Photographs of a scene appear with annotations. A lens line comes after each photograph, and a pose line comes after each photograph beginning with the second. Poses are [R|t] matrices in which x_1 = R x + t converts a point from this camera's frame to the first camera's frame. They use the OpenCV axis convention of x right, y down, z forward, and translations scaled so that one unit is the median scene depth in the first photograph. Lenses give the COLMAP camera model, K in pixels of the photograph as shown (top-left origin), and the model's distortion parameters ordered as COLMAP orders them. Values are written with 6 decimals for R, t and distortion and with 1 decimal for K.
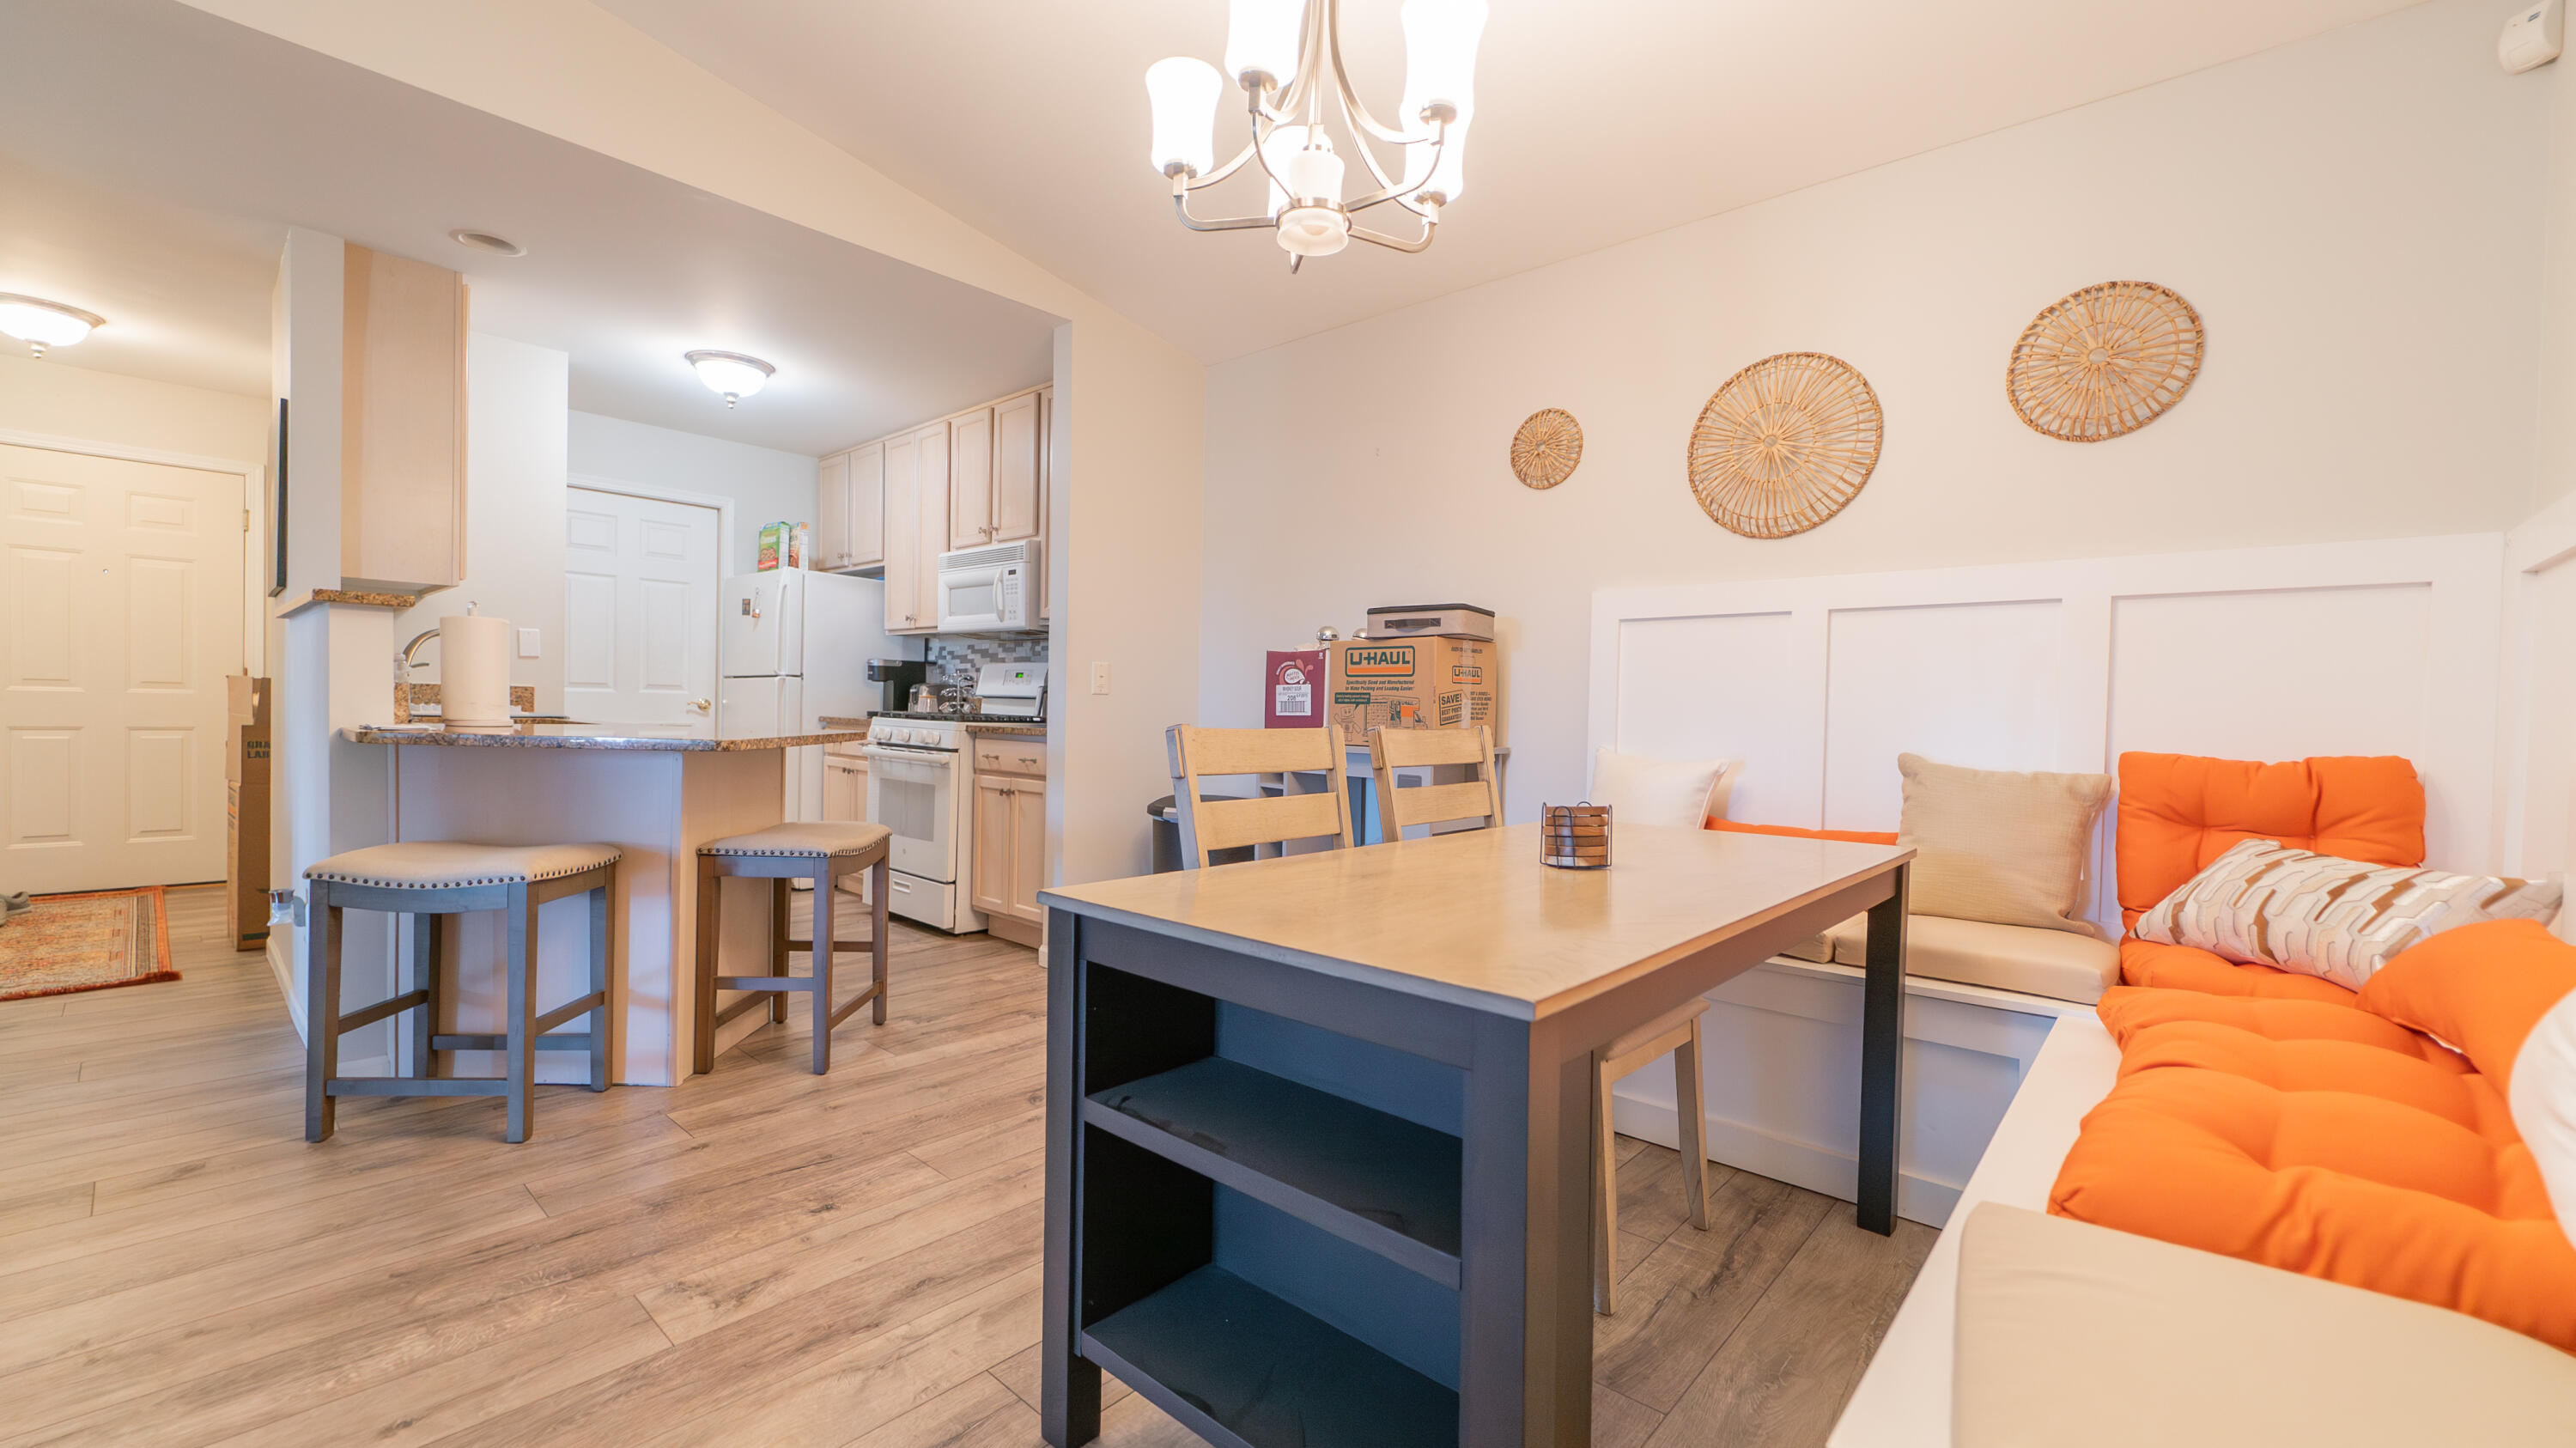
lens RADIAL K [[1025.5, 0, 1288.5], [0, 1025.5, 734.3], [0, 0, 1]] dist [-0.000045, 0.000057]
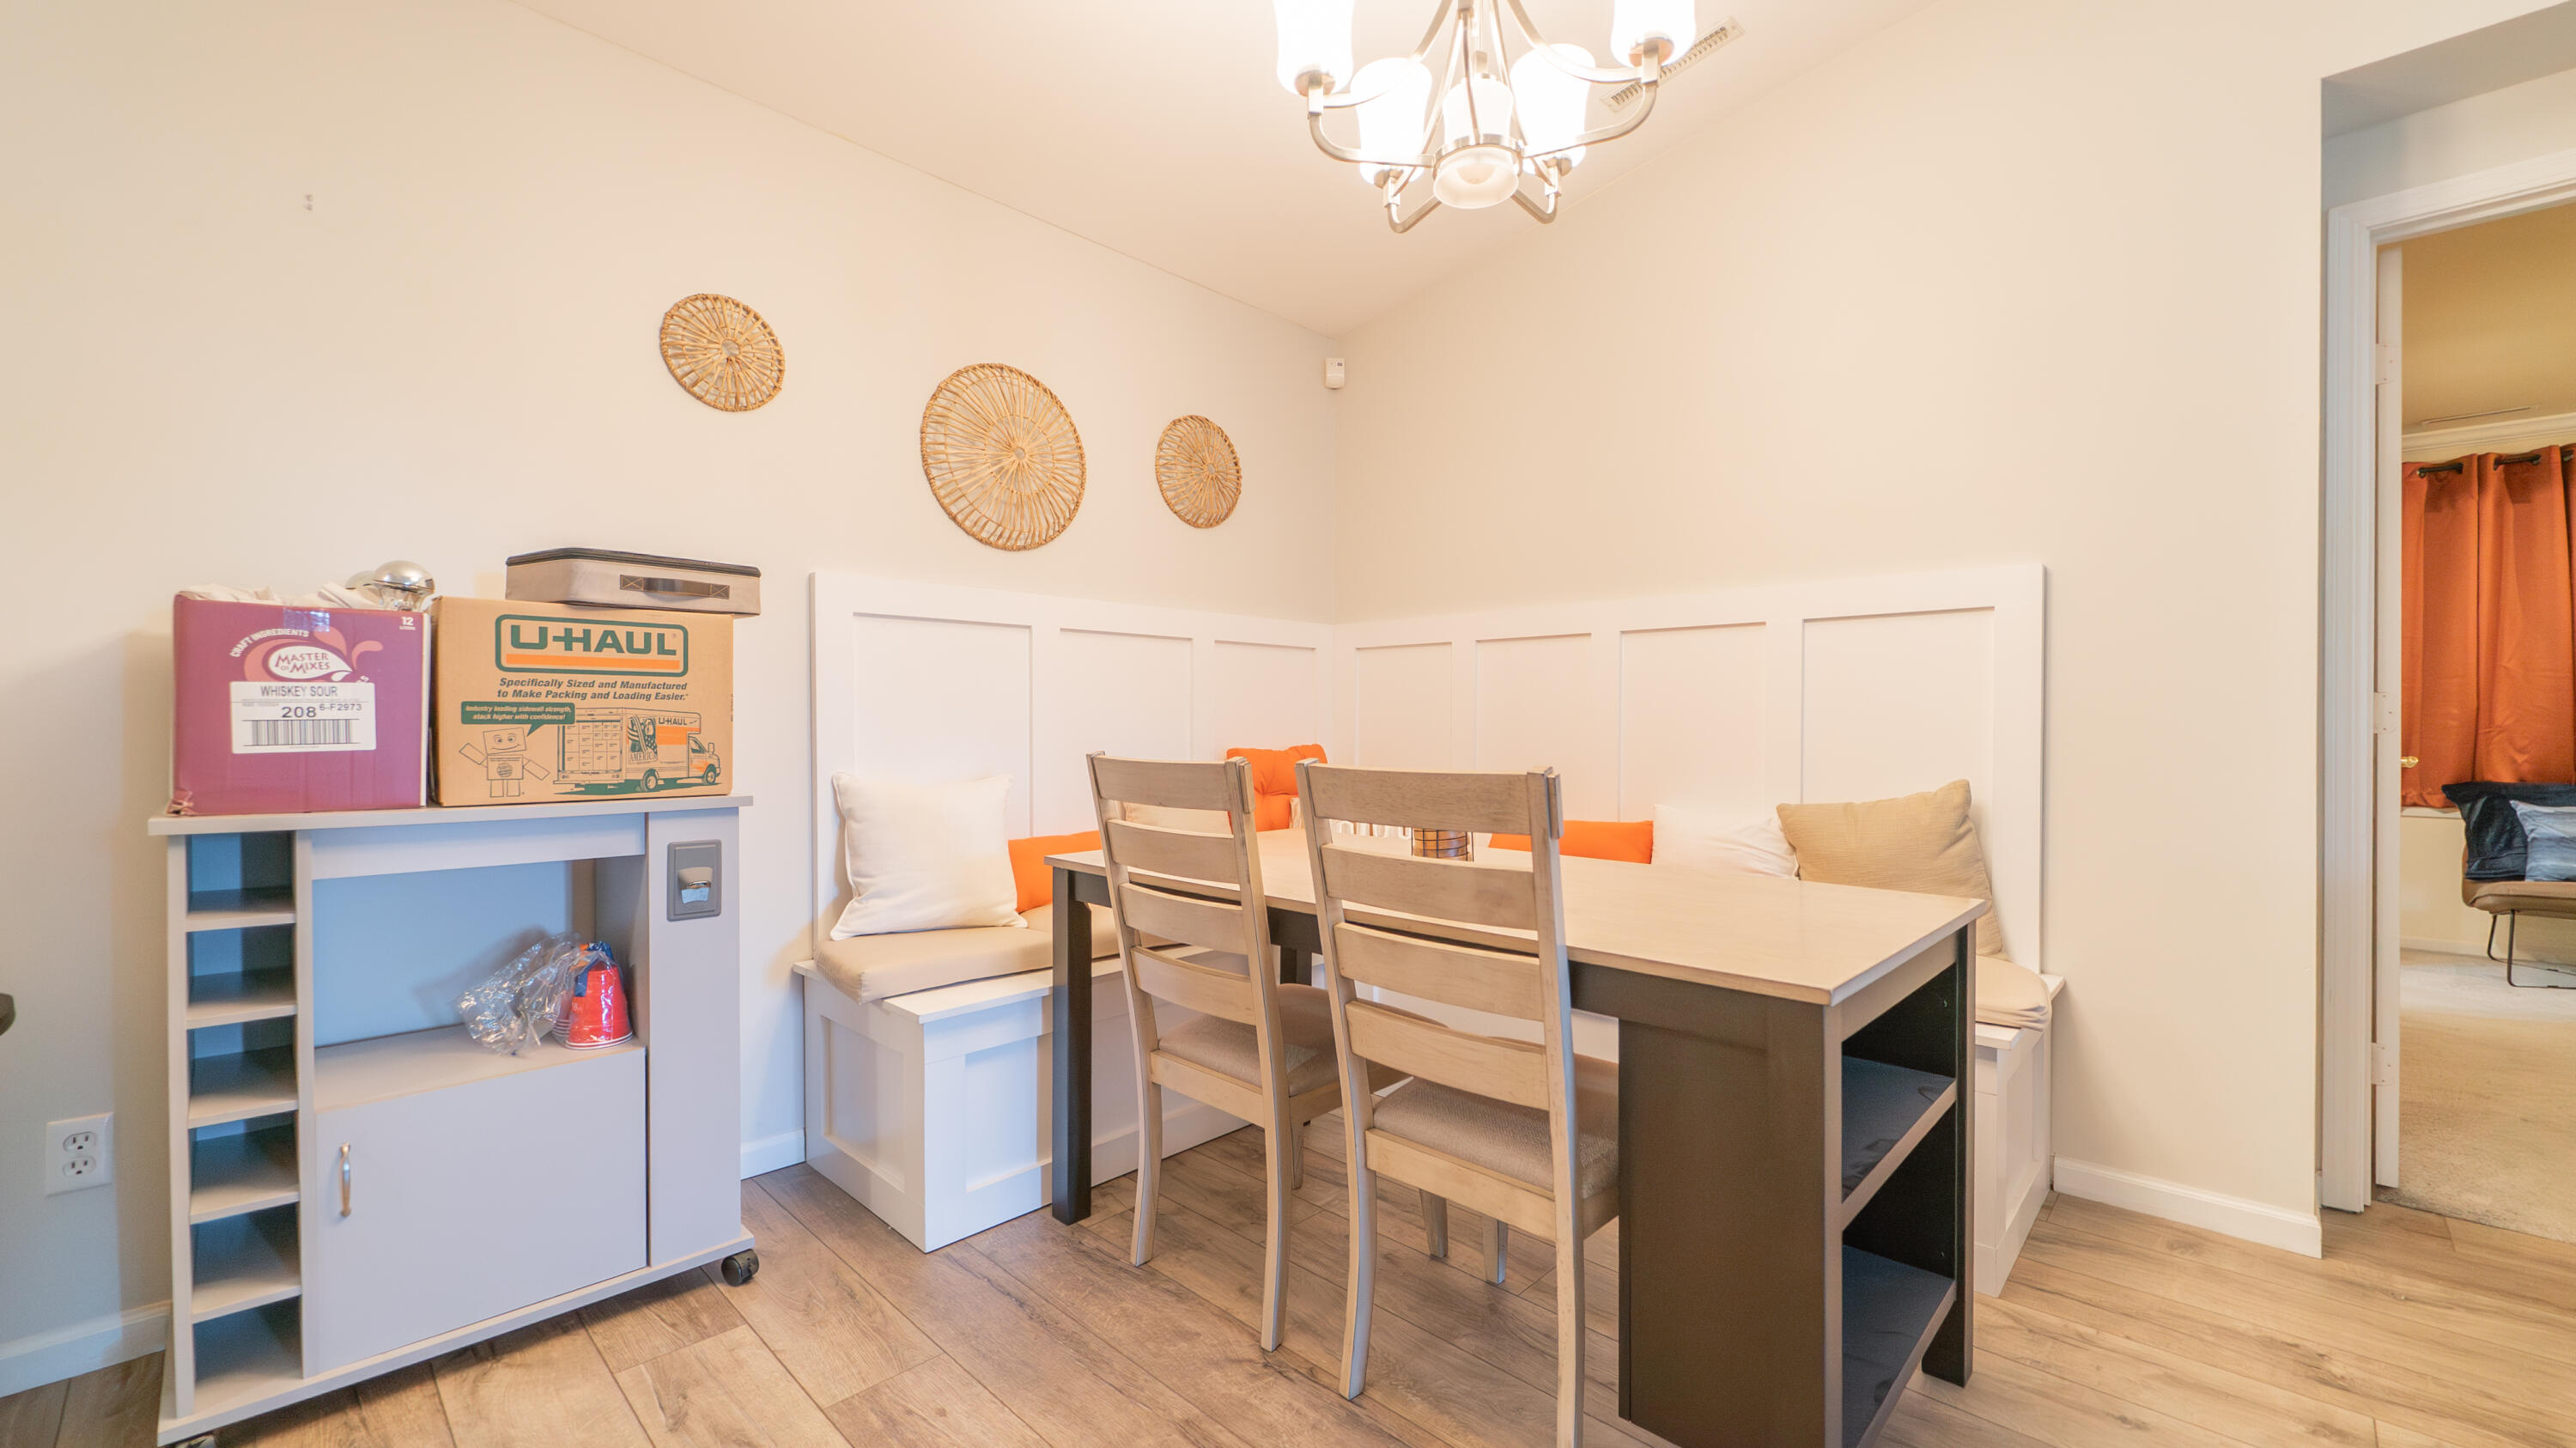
lens RADIAL K [[1028.2, 0, 1307.6], [0, 1028.2, 727.4], [0, 0, 1]] dist [0.000095, -0.003711]
pose [[0.023757, -0.025248, 0.999399, -0.300369], [0.022143, 0.999449, 0.024723, -0.021605], [-0.999473, 0.021543, 0.024303, 0.398634]]
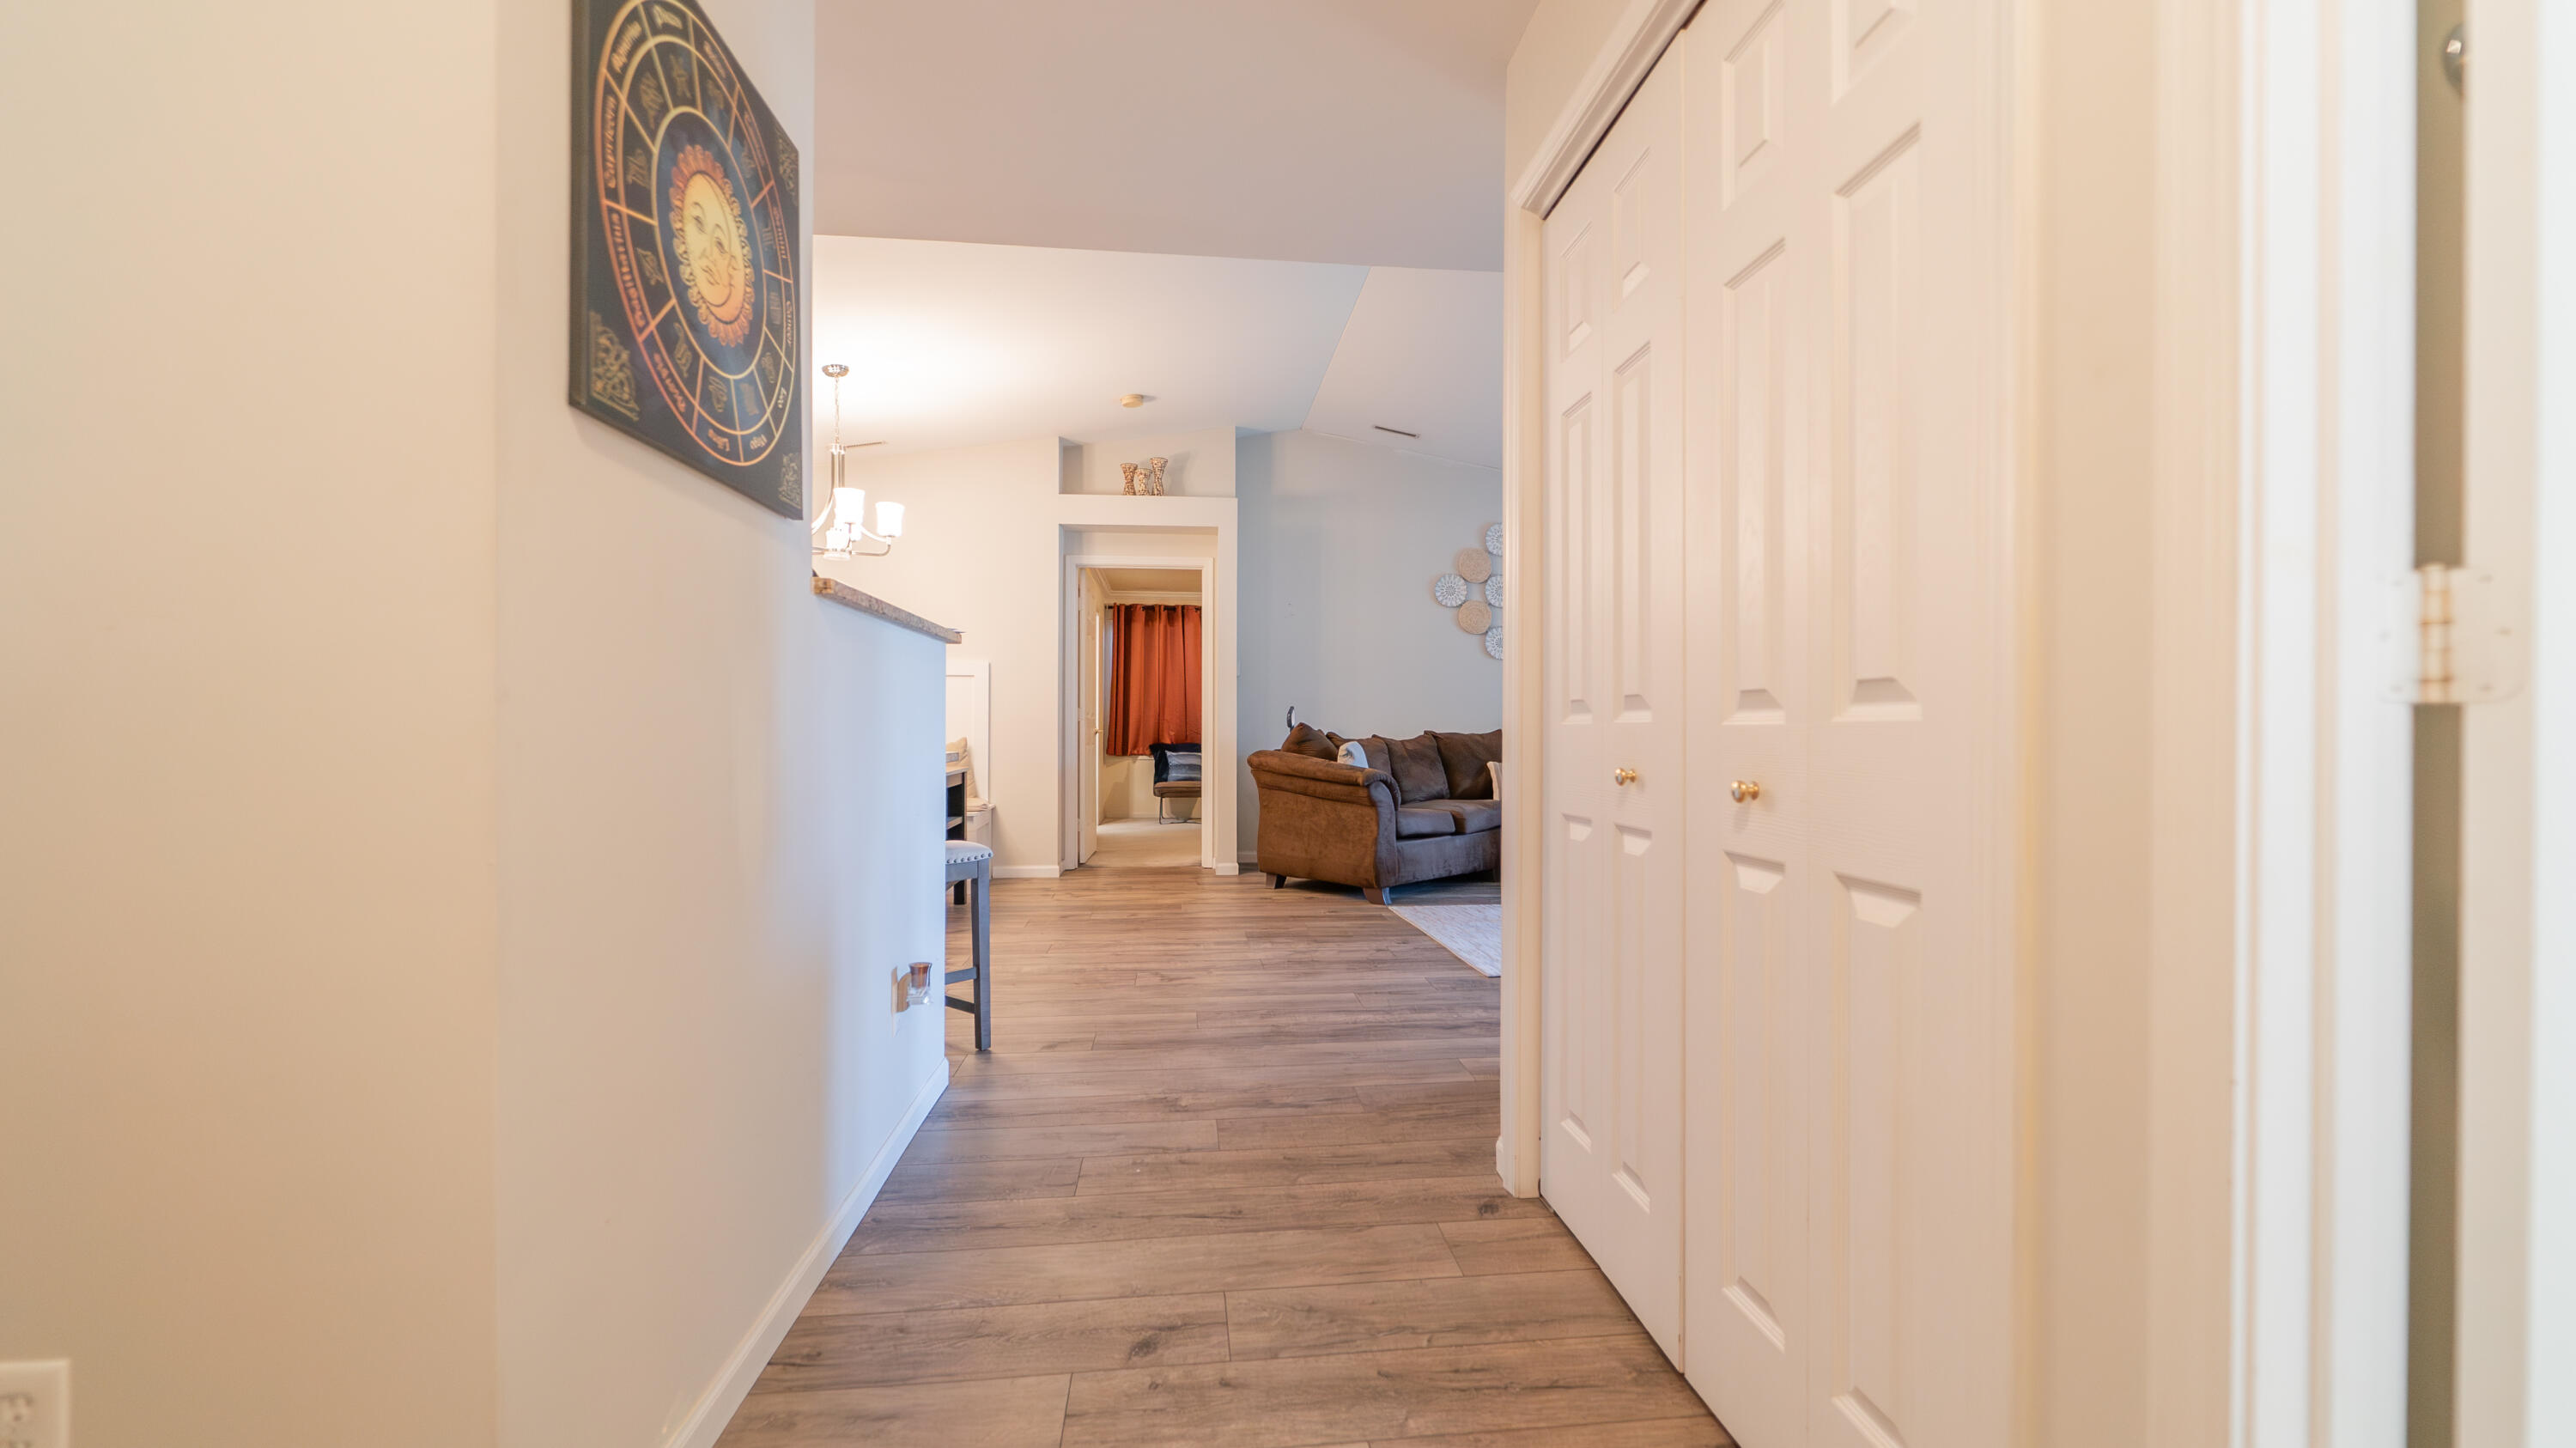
lens RADIAL K [[1064.1, 0, 1293.0], [0, 1064.1, 754.4], [0, 0, 1]] dist [-0.029515, 0.000907]
pose [[-0.746282, -0.047863, 0.663907, -1.050838], [-0.008460, 0.998013, 0.062439, -0.045612], [-0.665576, 0.040980, -0.745204, 0.849351]]
